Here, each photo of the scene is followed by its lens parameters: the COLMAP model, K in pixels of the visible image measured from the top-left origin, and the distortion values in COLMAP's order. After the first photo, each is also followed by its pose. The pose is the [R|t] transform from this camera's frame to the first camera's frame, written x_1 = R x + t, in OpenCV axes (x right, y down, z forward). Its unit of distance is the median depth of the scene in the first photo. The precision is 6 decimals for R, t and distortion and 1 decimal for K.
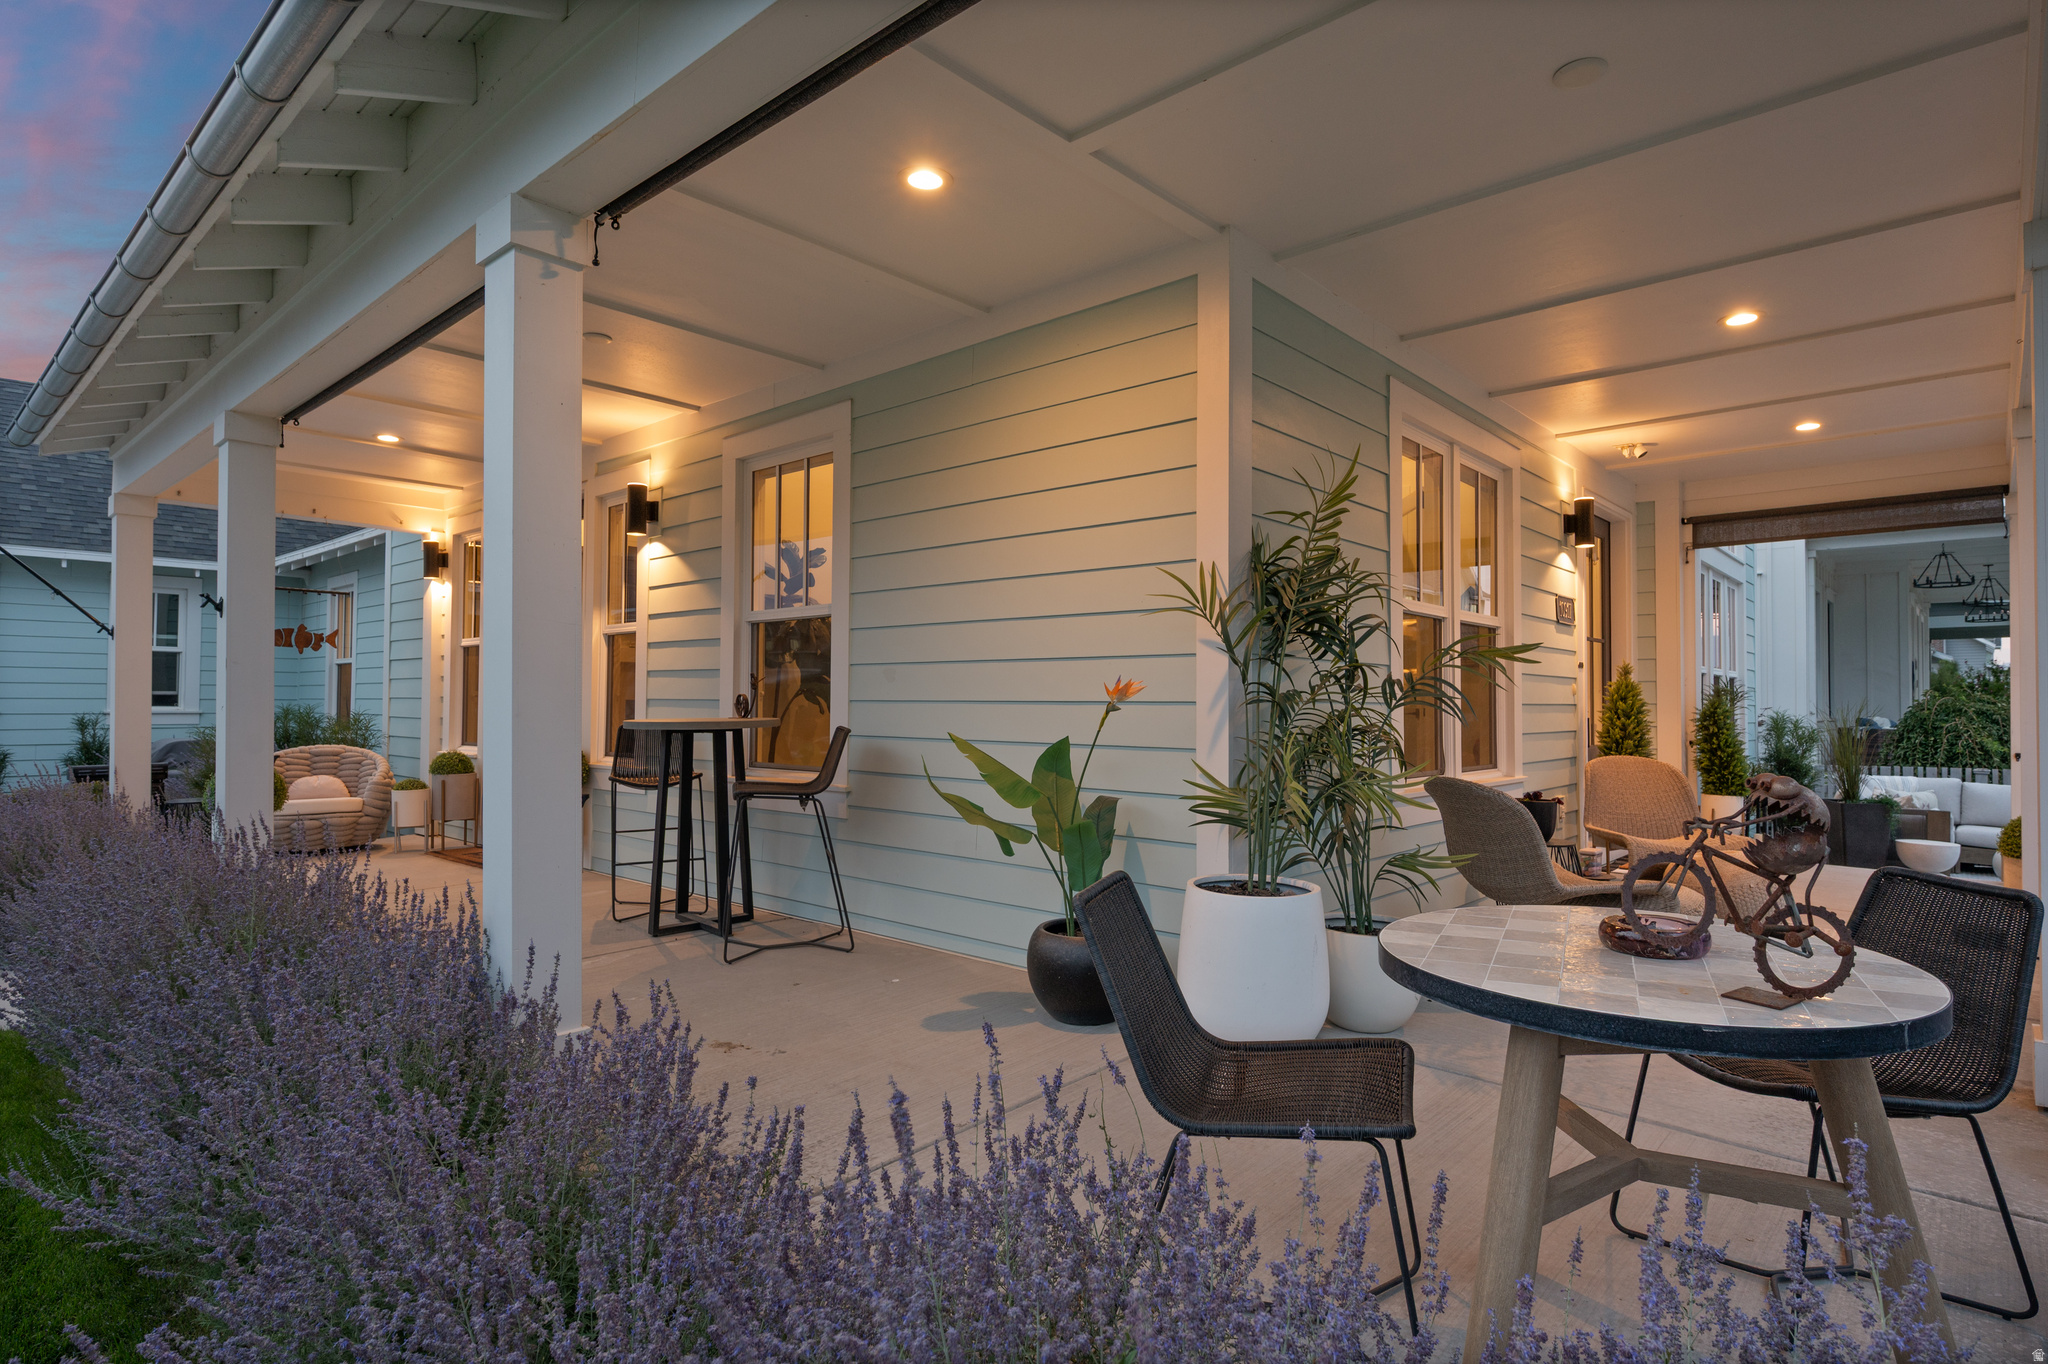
lens RADIAL K [[1058.7, 0, 1036.5], [0, 1058.7, 685.0], [0, 0, 1]] dist [-0.003955, -0.000846]
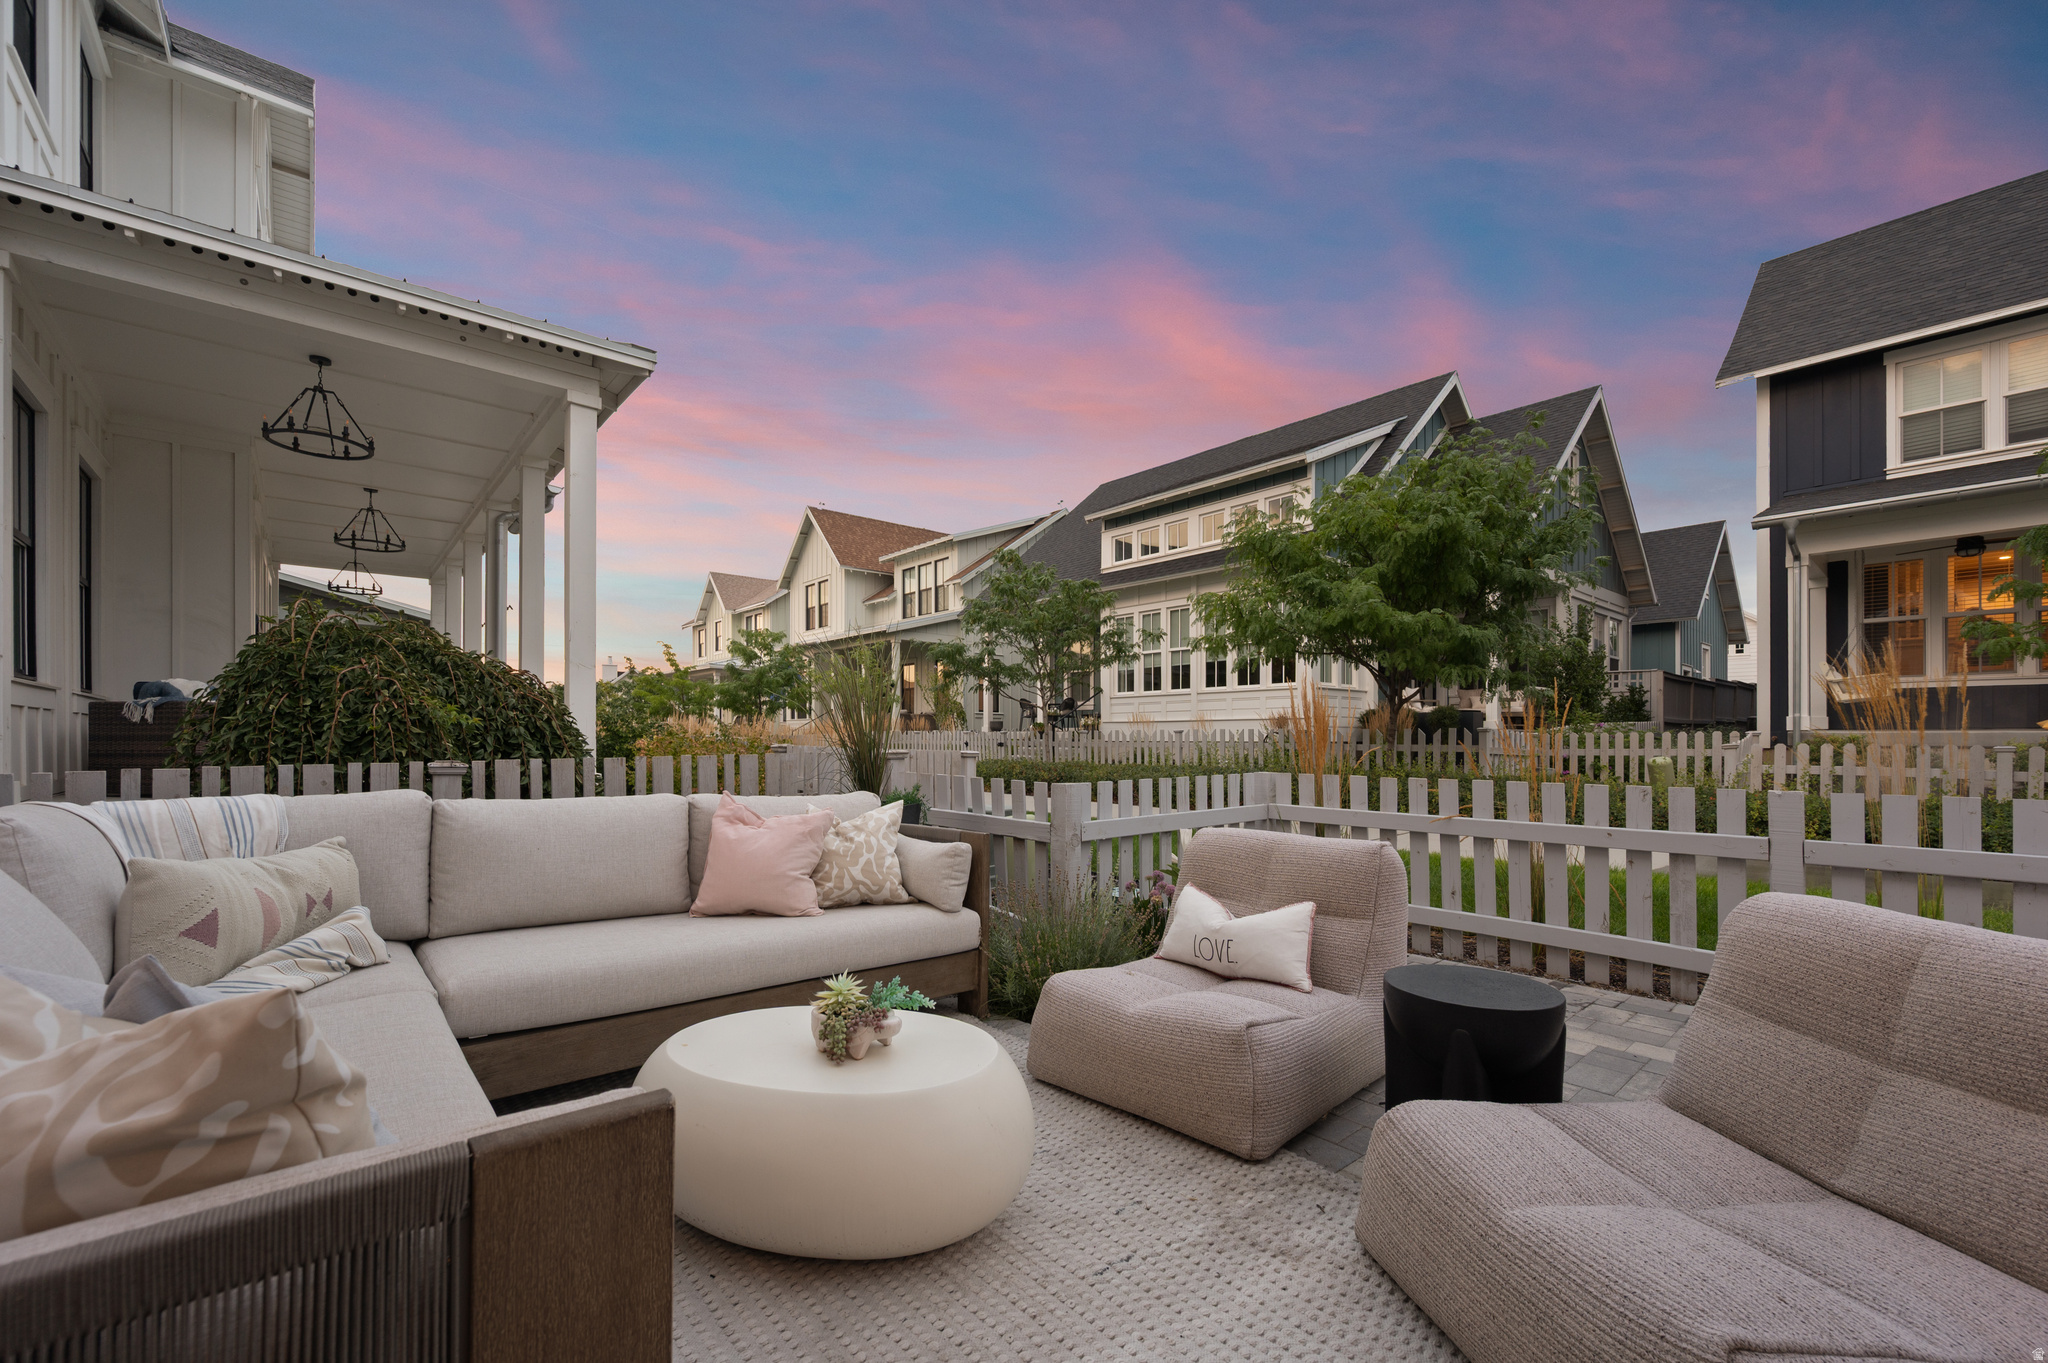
lens RADIAL K [[829.9, 0, 1020.9], [0, 829.9, 735.1], [0, 0, 1]] dist [-0.001573, -0.000192]
pose [[0.128898, -0.000481, 0.991658, 1.028241], [-0.014028, 0.999899, 0.002308, 0.109127], [-0.991559, -0.014208, 0.128878, 1.245410]]
